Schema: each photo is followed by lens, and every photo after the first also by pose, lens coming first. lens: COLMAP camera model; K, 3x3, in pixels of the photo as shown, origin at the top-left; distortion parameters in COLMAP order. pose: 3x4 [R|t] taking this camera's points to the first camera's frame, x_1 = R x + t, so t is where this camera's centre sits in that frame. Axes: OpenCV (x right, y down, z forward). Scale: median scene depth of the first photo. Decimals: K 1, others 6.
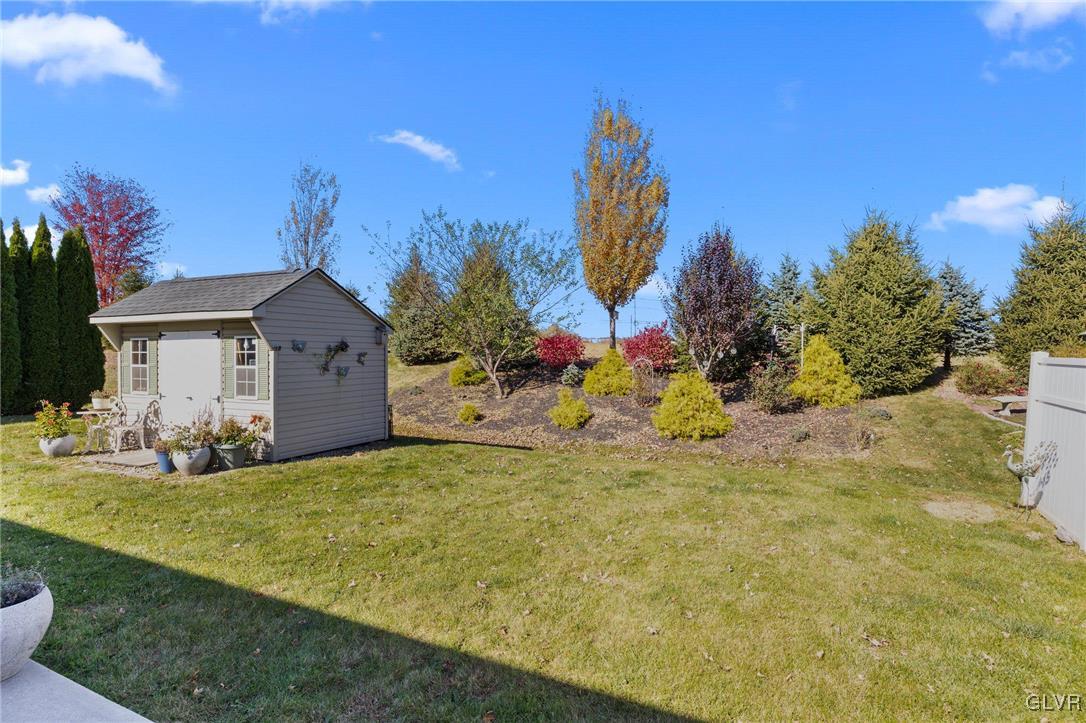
lens RADIAL K [[536.1, 0, 543.0], [0, 536.1, 361.5], [0, 0, 1]] dist [-0.004207, -0.000454]
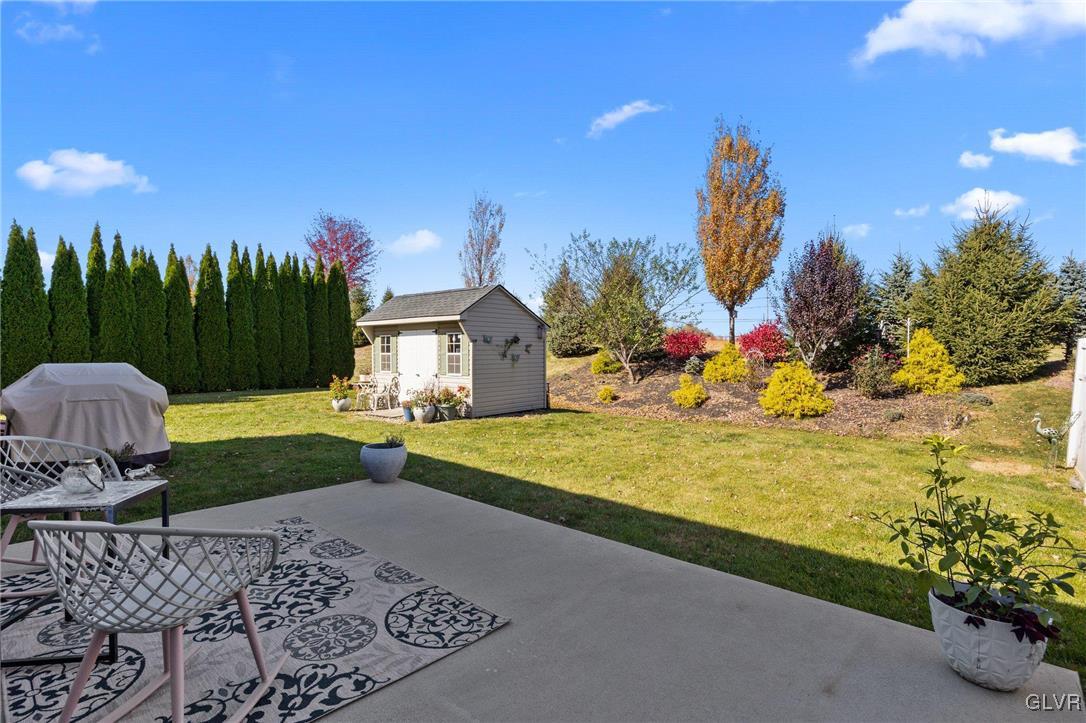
lens RADIAL K [[575.3, 0, 543.0], [0, 575.3, 361.5], [0, 0, 1]] dist [-0.022917, 0.000341]
pose [[0.966311, 0.001793, -0.257370, 0.062330], [-0.004317, 0.999948, -0.009242, 0.032287], [0.257340, 0.010041, 0.966269, -0.330481]]
